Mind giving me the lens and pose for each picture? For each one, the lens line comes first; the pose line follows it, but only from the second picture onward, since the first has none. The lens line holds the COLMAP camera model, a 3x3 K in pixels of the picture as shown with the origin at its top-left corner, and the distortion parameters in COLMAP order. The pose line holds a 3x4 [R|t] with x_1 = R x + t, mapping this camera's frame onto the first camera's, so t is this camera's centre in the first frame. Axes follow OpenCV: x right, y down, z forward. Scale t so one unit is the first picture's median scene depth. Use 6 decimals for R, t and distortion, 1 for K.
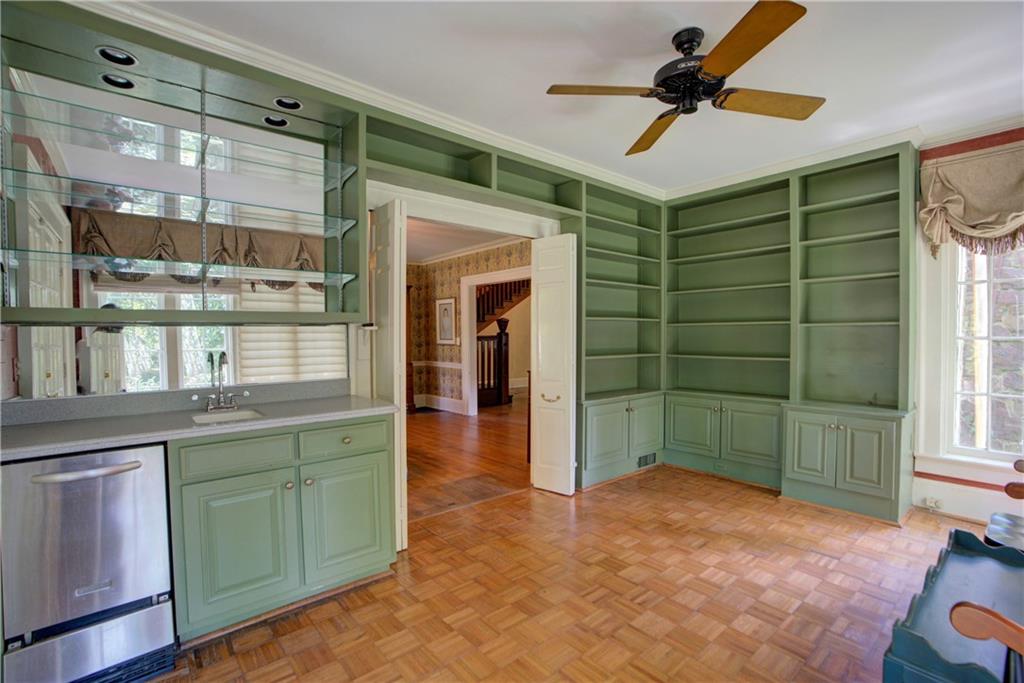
lens RADIAL K [[467.4, 0, 516.4], [0, 467.4, 346.6], [0, 0, 1]] dist [-0.038760, 0.005953]
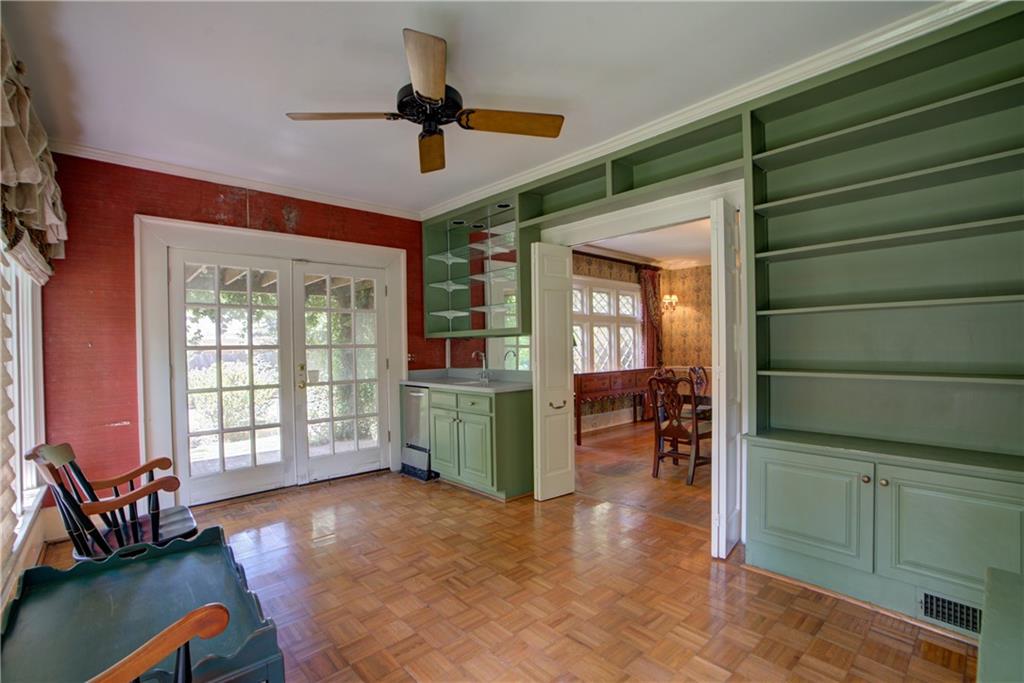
lens RADIAL K [[467.4, 0, 516.0], [0, 467.4, 342.2], [0, 0, 1]] dist [-0.038760, 0.005953]
pose [[0.031292, 0.002776, -0.999506, 1.317989], [-0.005311, 0.999982, 0.002611, -0.030914], [0.999496, 0.005227, 0.031306, 1.055945]]
